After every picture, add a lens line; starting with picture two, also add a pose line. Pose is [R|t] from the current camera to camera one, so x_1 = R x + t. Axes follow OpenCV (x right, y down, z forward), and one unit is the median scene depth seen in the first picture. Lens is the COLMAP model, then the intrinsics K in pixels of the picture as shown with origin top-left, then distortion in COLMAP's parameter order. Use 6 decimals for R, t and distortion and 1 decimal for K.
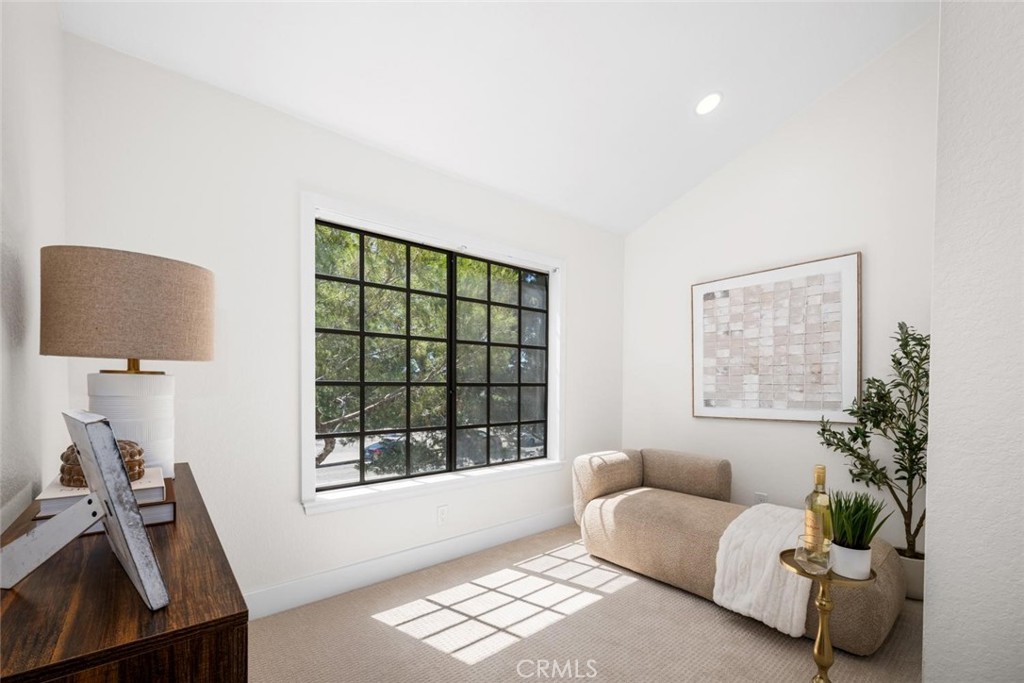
lens RADIAL K [[423.1, 0, 512.0], [0, 423.1, 383.2], [0, 0, 1]] dist [-0.002465, -0.000149]
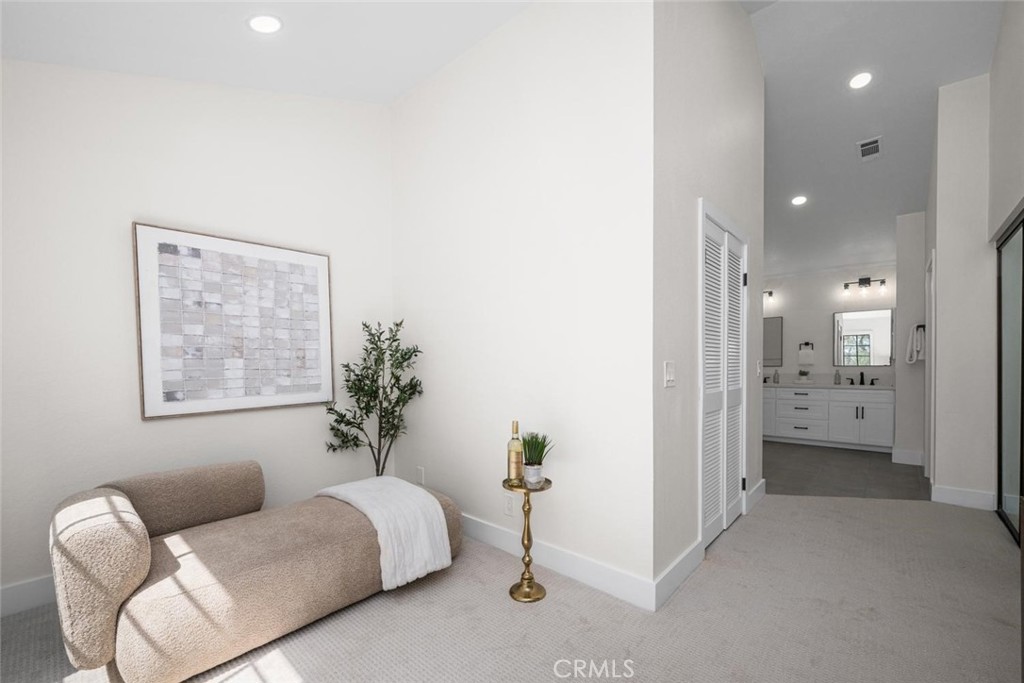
lens RADIAL K [[423.1, 0, 511.9], [0, 423.1, 366.1], [0, 0, 1]] dist [-0.002465, -0.000149]
pose [[-0.142062, -0.001023, 0.989857, -0.367651], [0.009205, 0.999955, 0.002355, -0.001388], [-0.989815, 0.009447, -0.142046, 0.583458]]
